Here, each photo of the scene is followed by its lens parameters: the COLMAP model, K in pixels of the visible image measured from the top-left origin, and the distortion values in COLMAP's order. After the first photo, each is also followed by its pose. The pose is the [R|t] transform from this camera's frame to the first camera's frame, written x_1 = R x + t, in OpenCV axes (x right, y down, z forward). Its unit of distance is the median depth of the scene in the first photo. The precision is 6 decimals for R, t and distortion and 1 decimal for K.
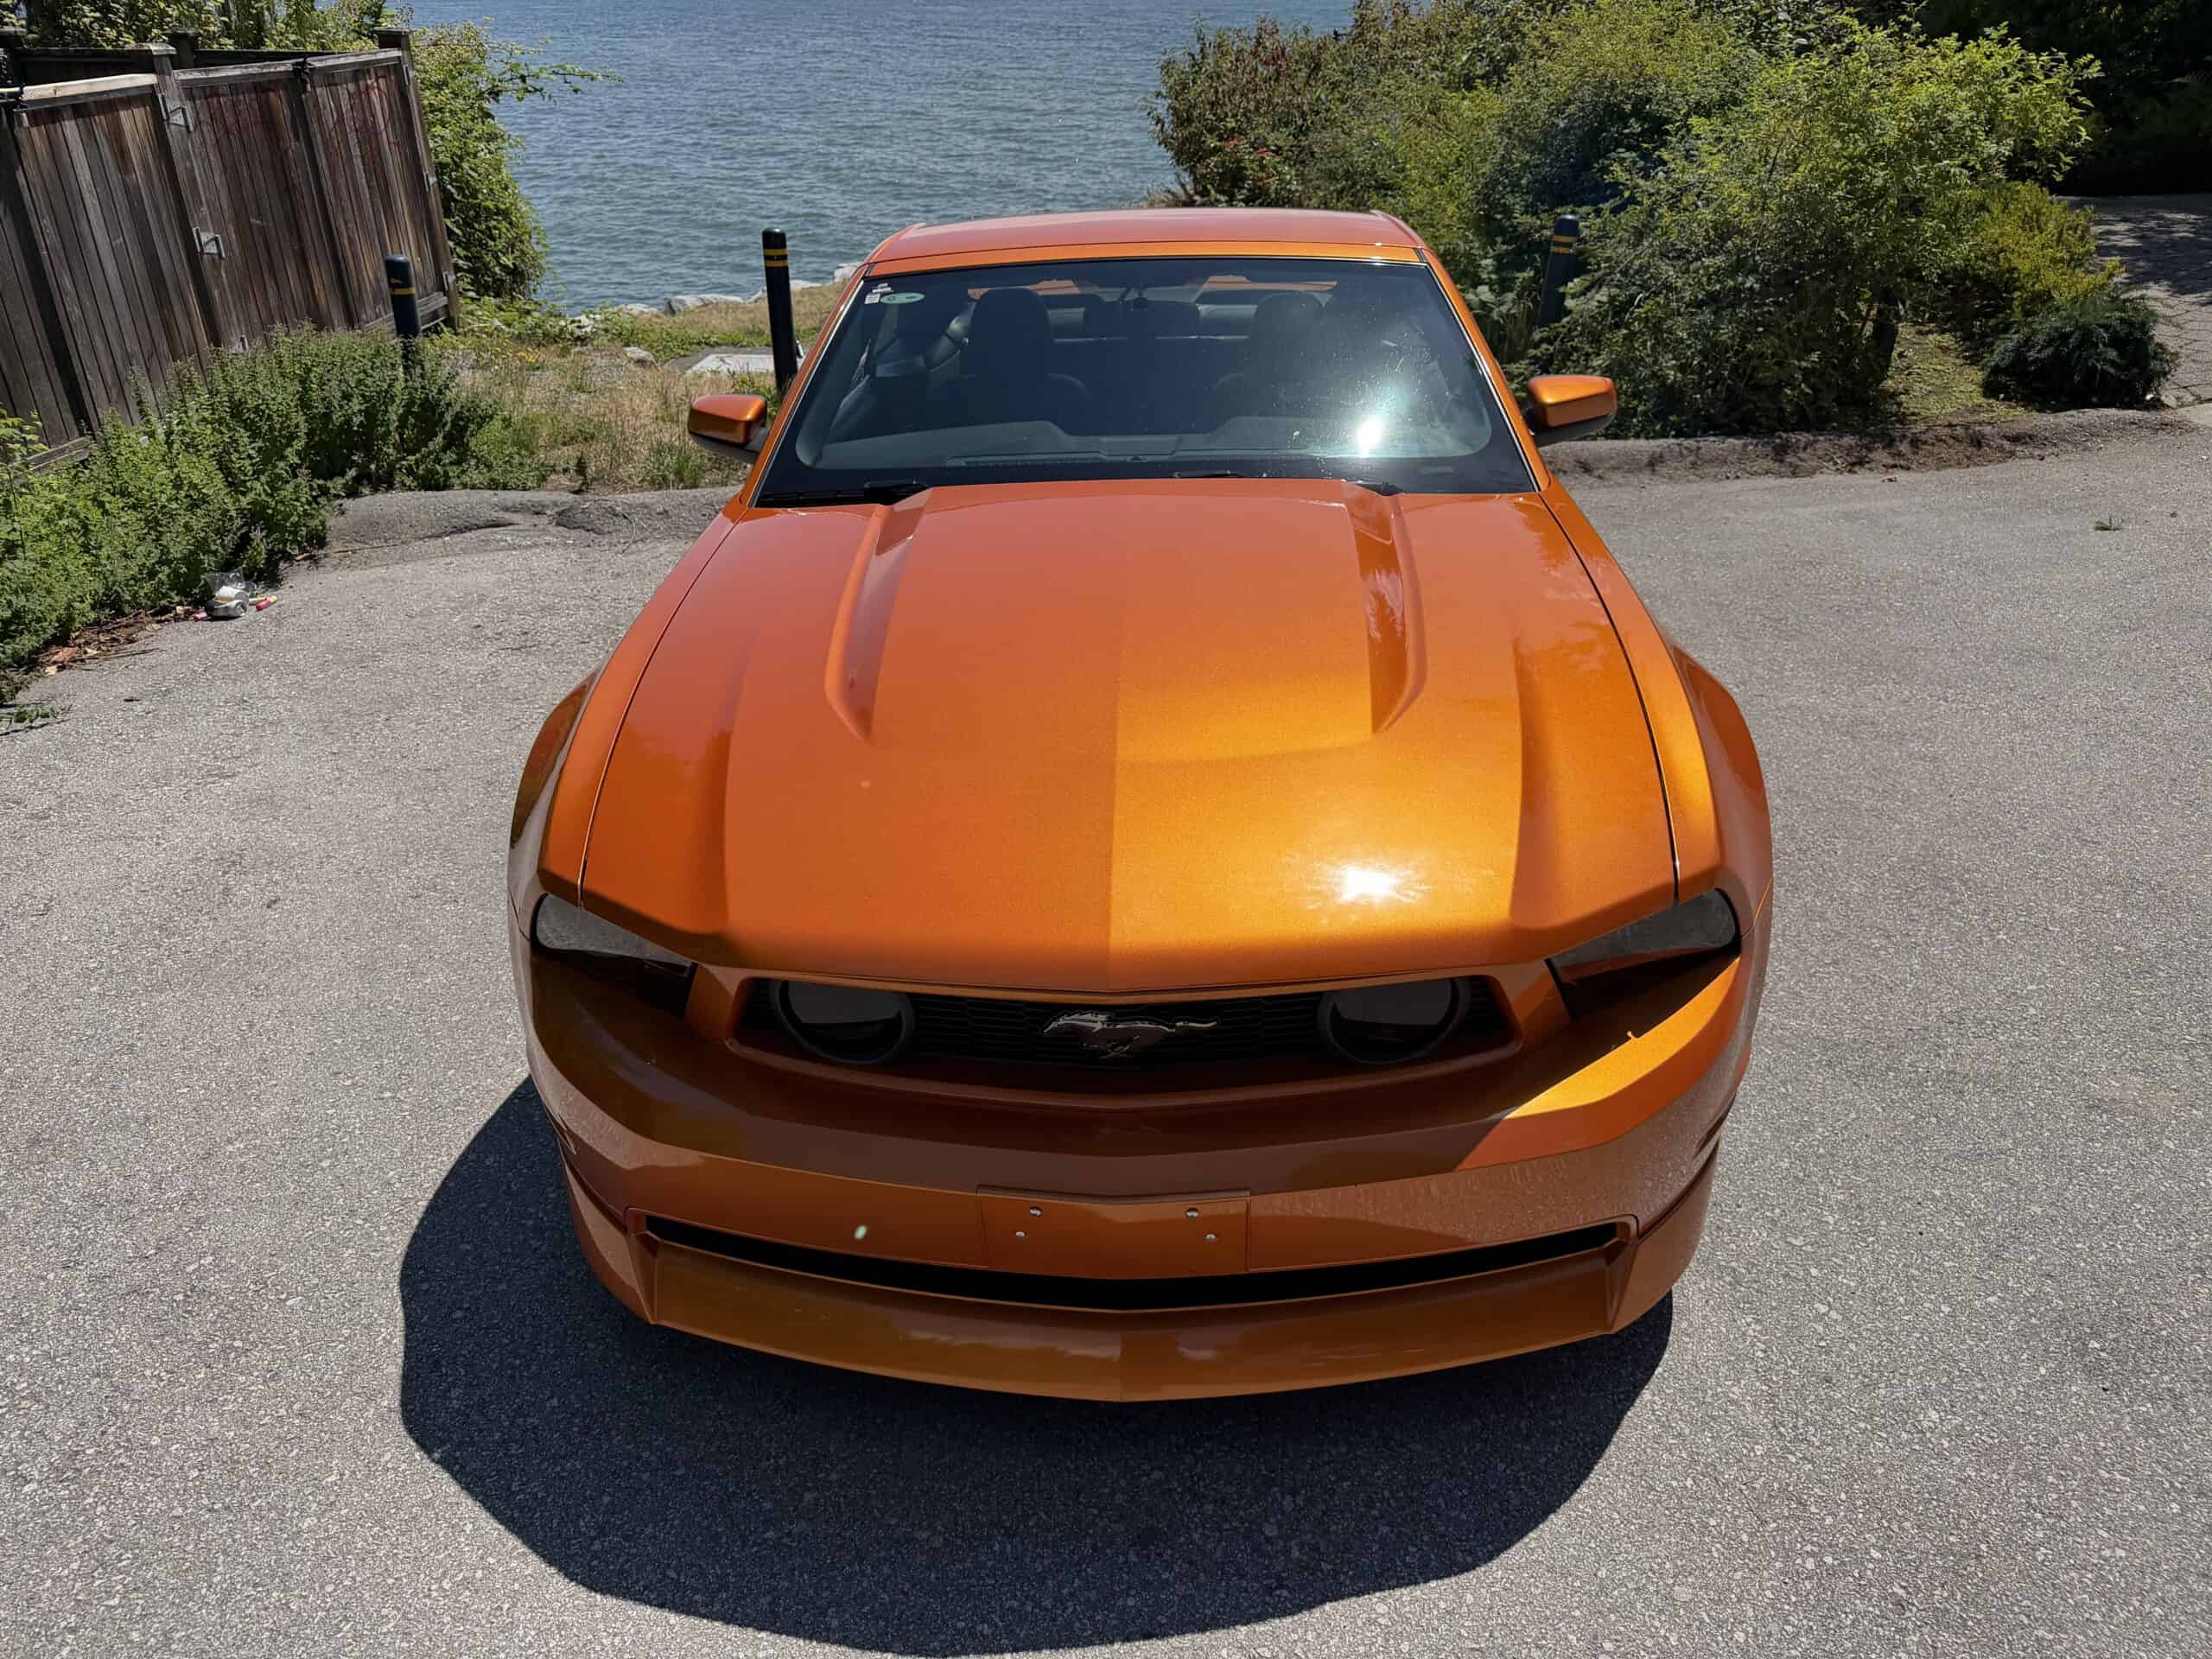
lens RADIAL K [[1554.6, 0, 1107.1], [0, 1554.6, 819.3], [0, 0, 1]] dist [0.018586, -0.027209]
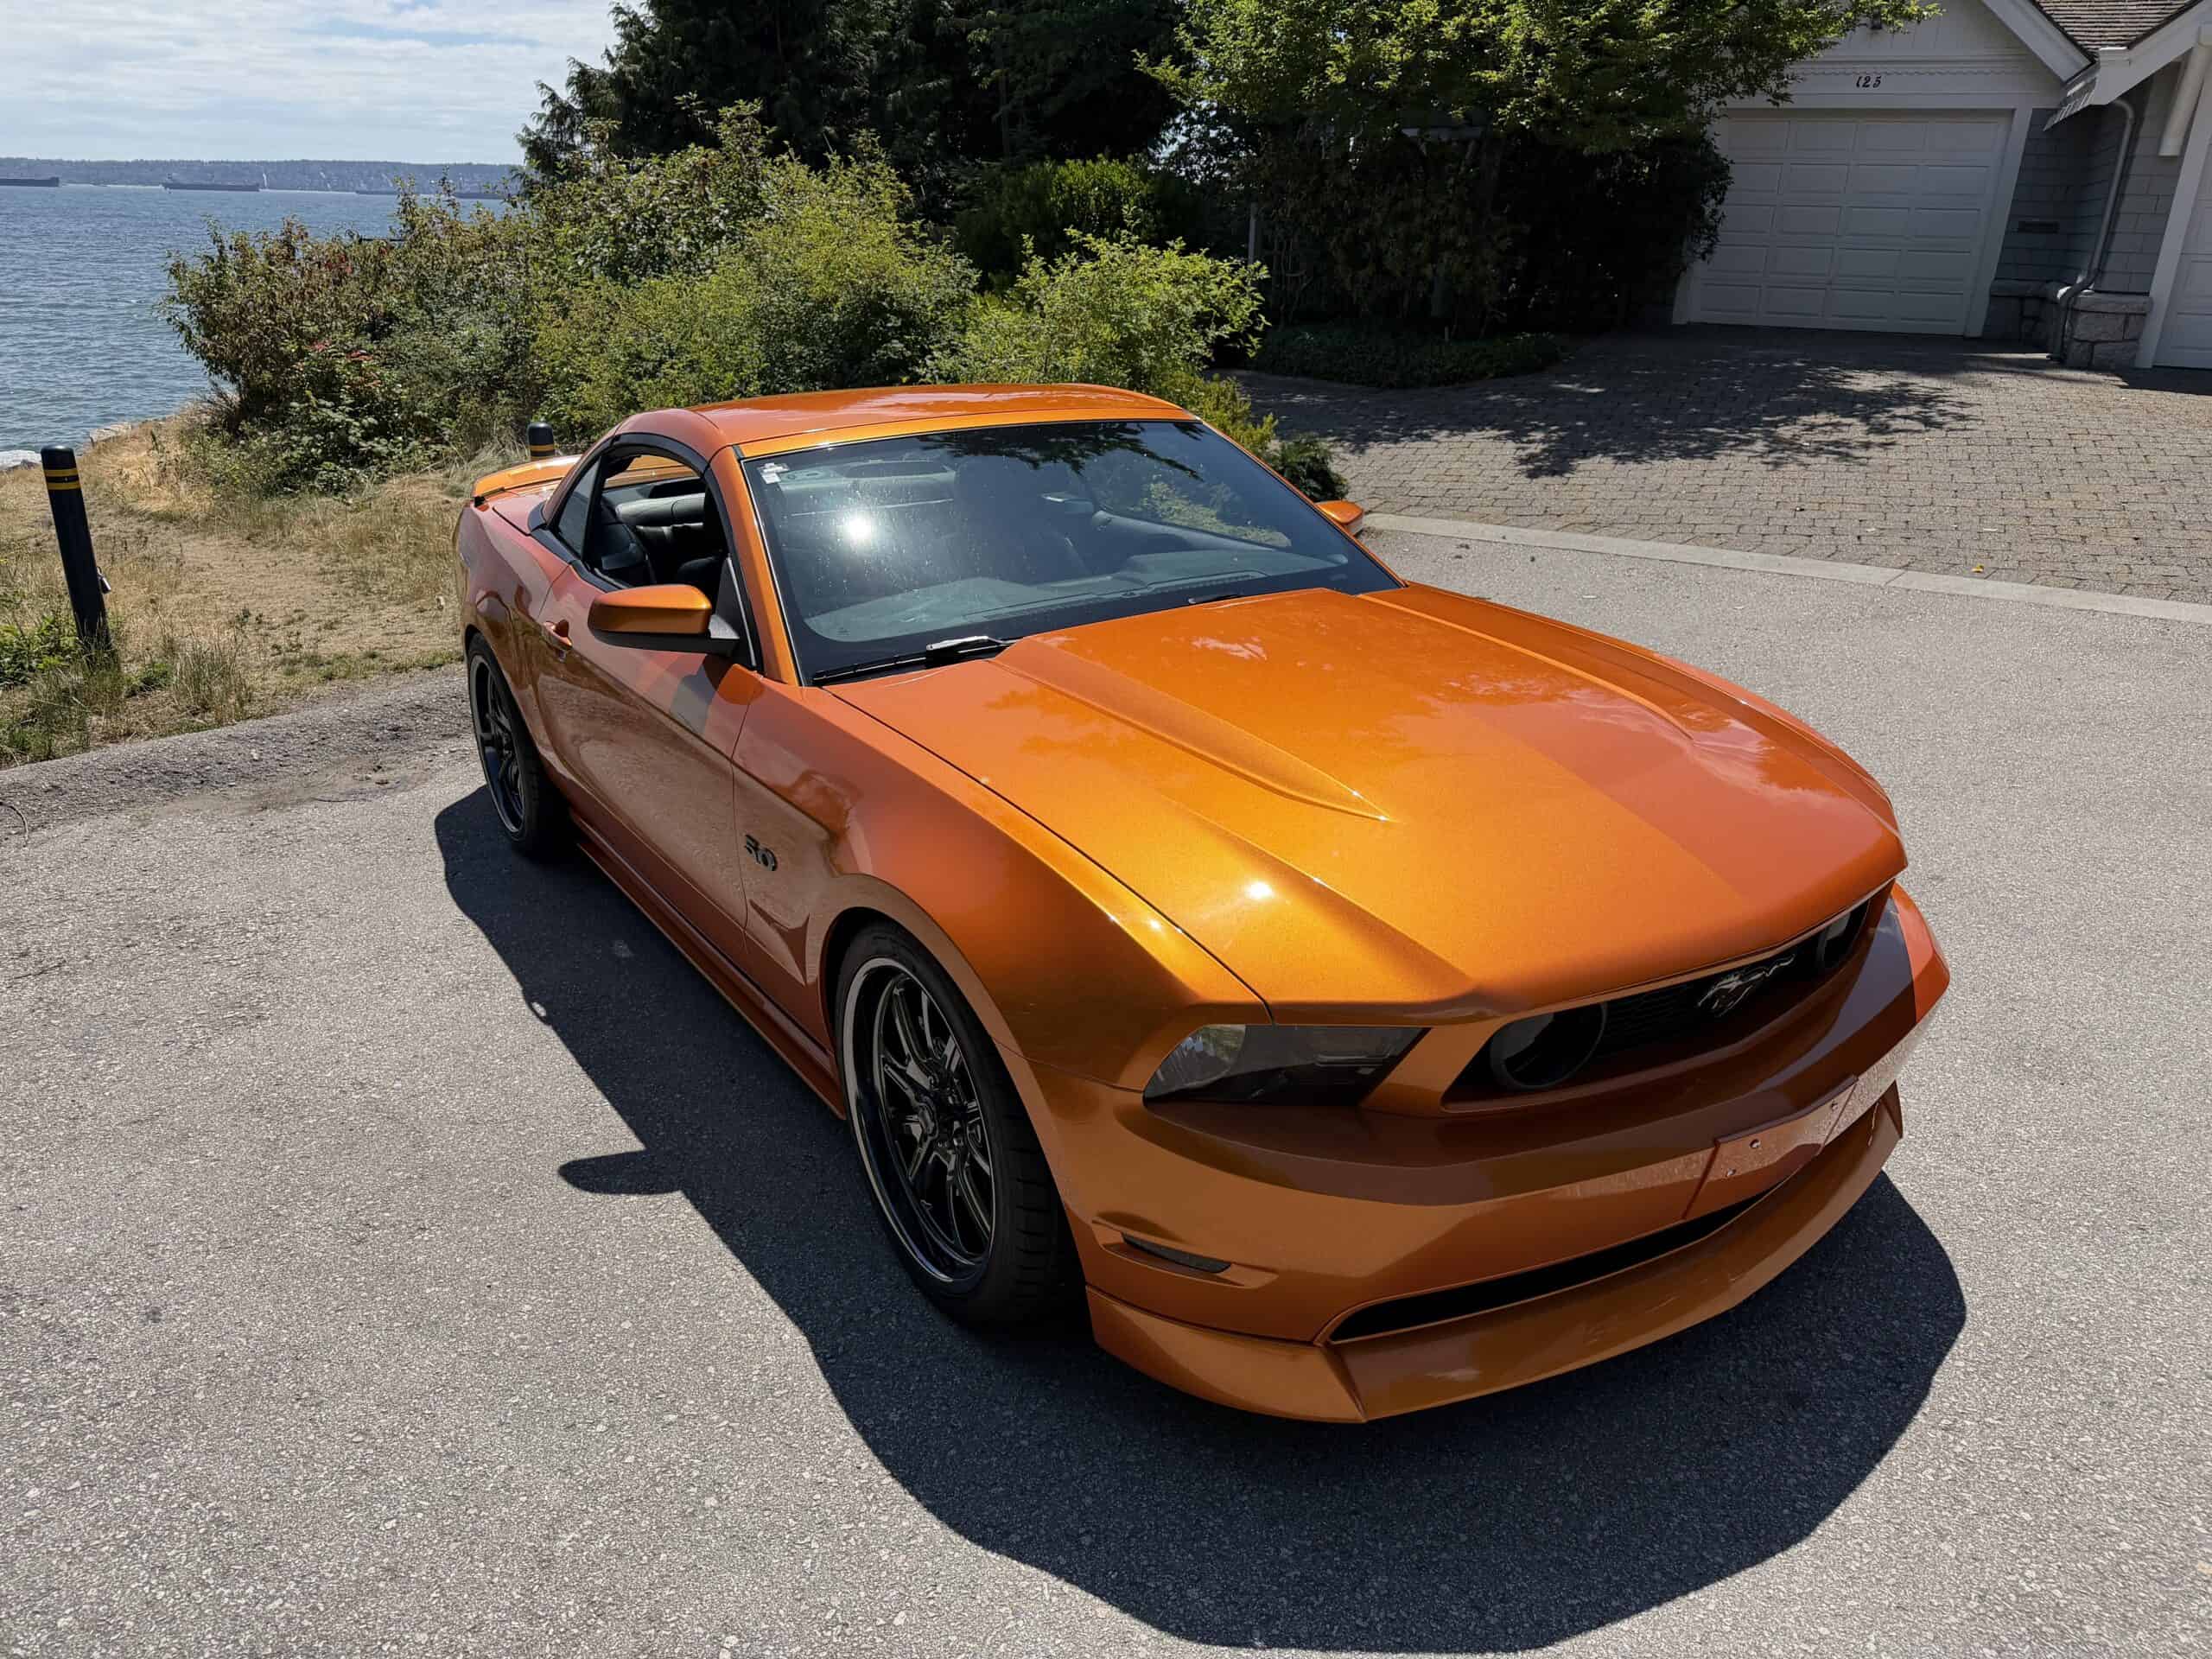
lens RADIAL K [[1554.6, 0, 1106.2], [0, 1554.6, 812.8], [0, 0, 1]] dist [0.018586, -0.027209]
pose [[0.812647, -0.183731, 0.553035, -0.265817], [0.247997, 0.967811, -0.042887, -0.016647], [-0.527354, 0.172003, 0.832053, 0.052124]]
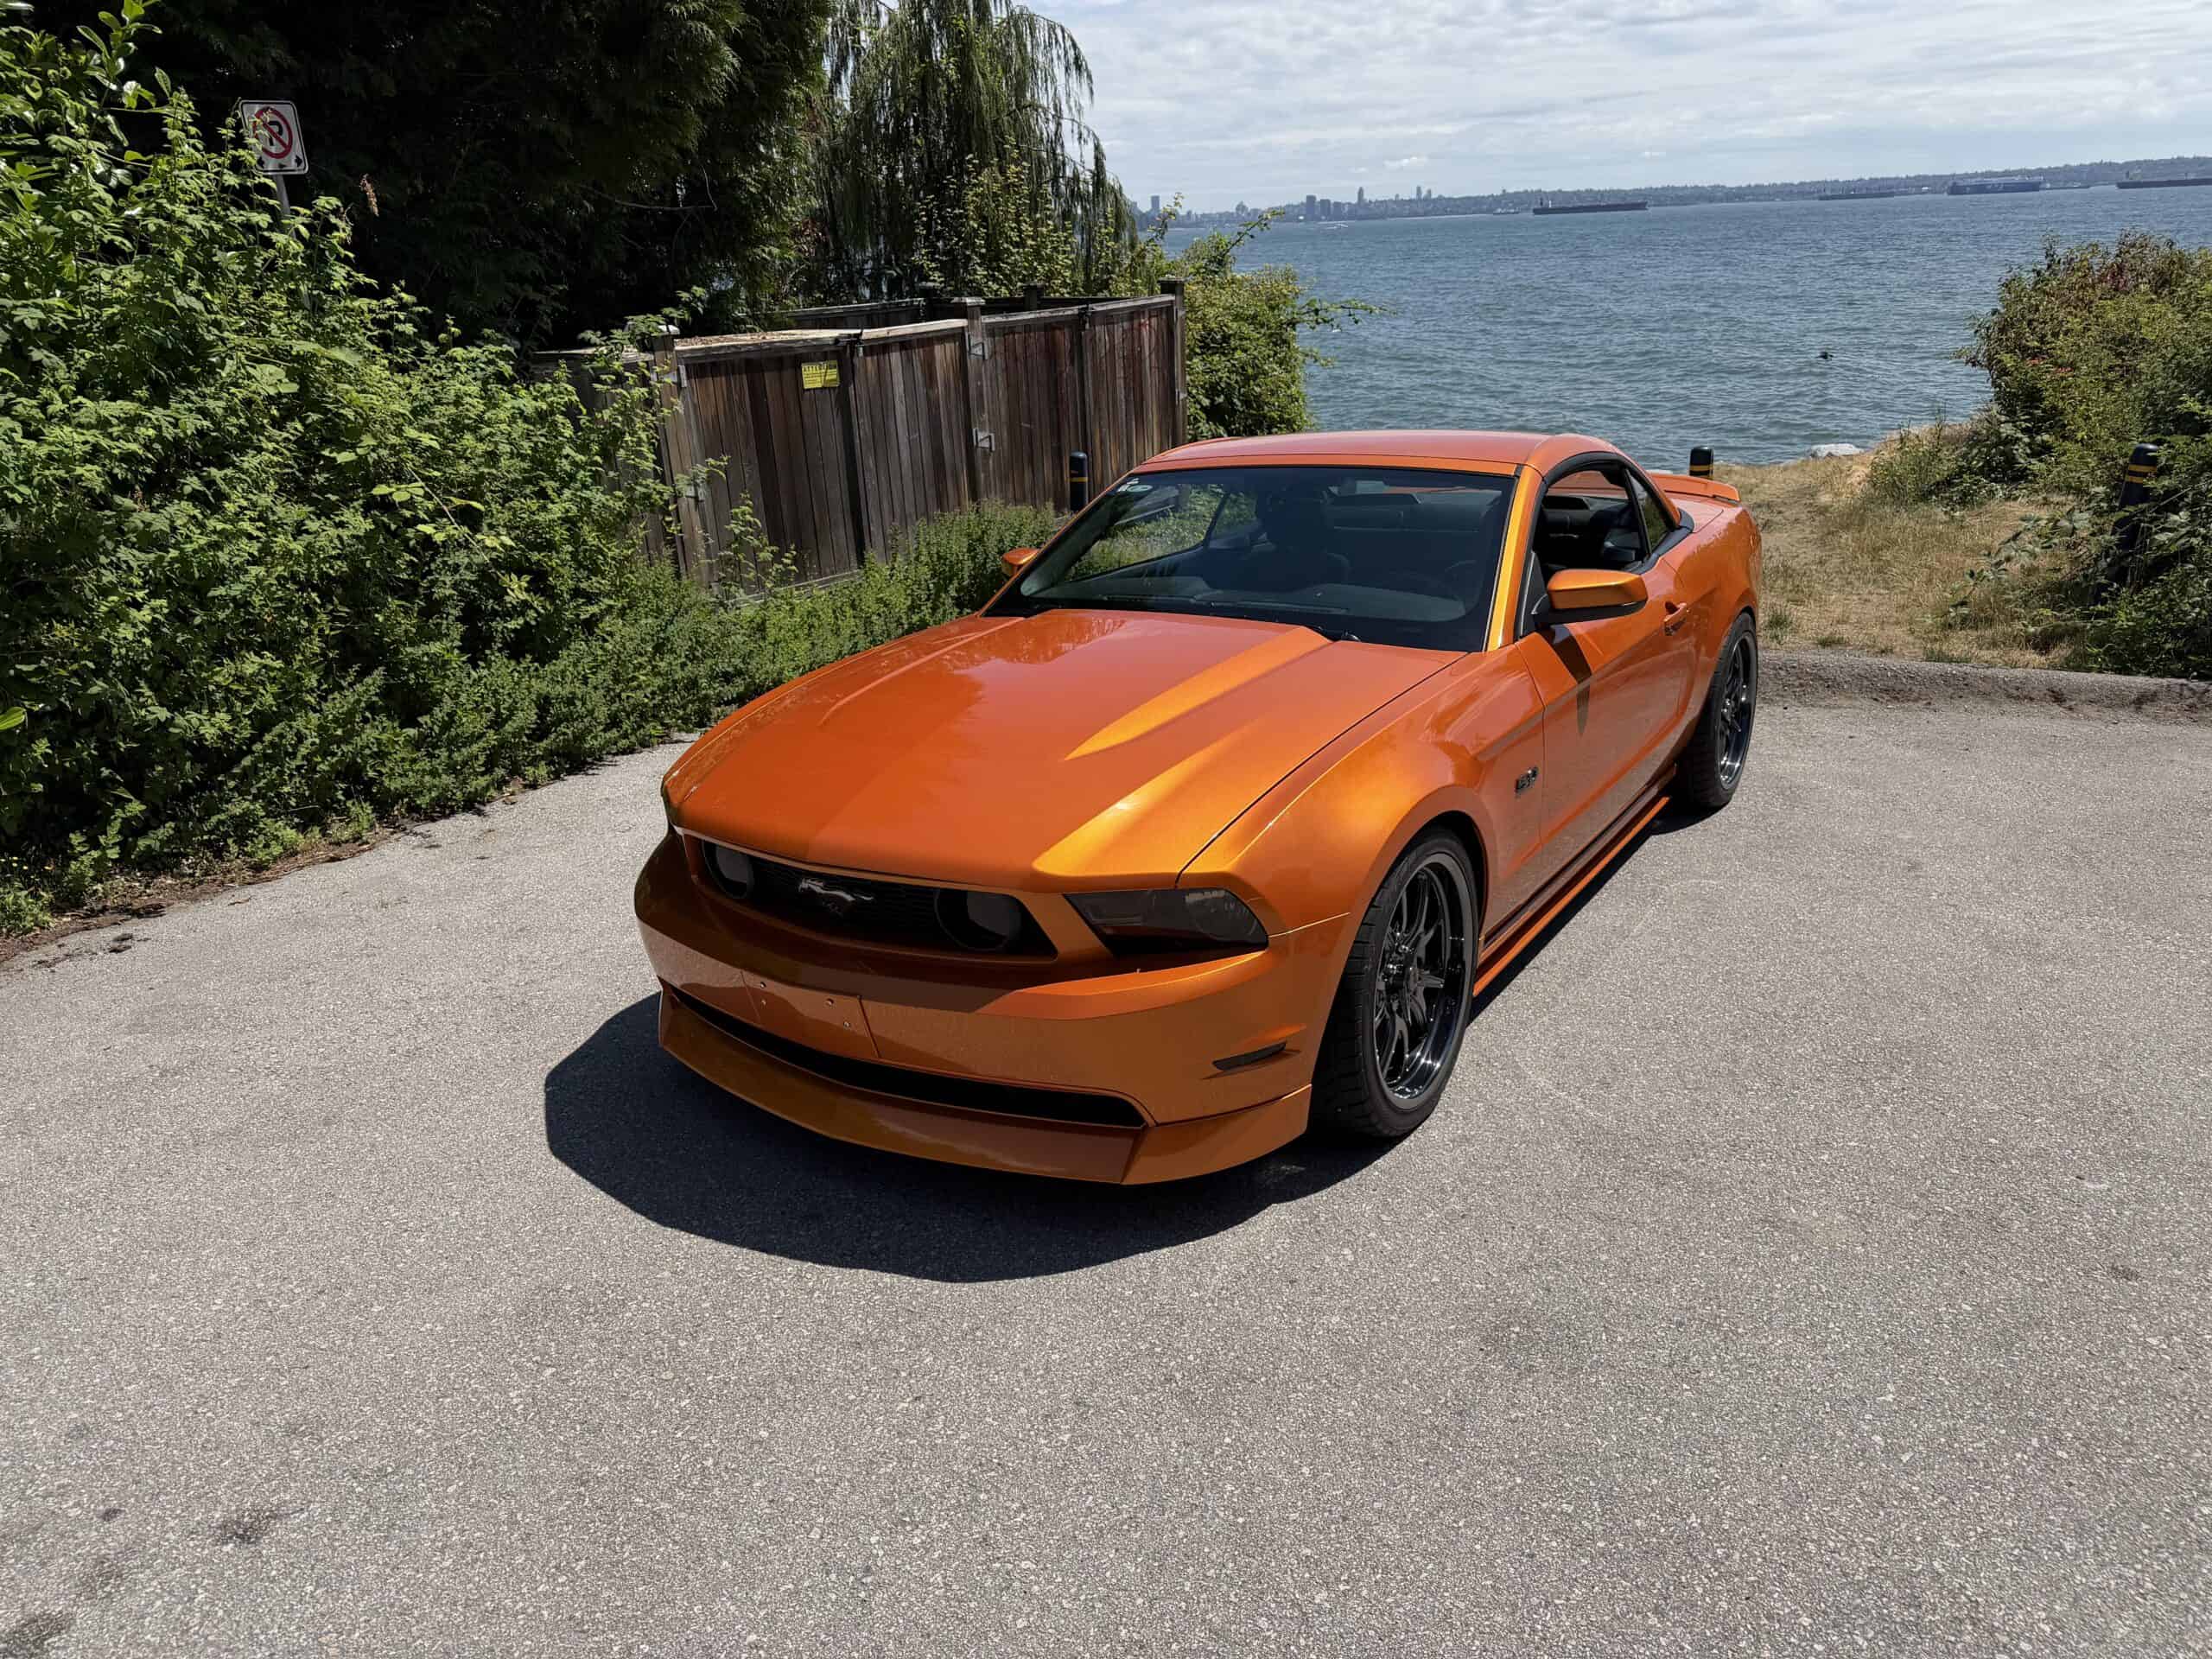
lens RADIAL K [[1554.6, 0, 1126.6], [0, 1554.6, 844.3], [0, 0, 1]] dist [0.018586, -0.027209]
pose [[0.862056, 0.150097, -0.484076, 0.275262], [-0.200764, 0.978137, -0.054236, 0.027318], [0.465352, 0.143939, 0.873343, -0.083998]]
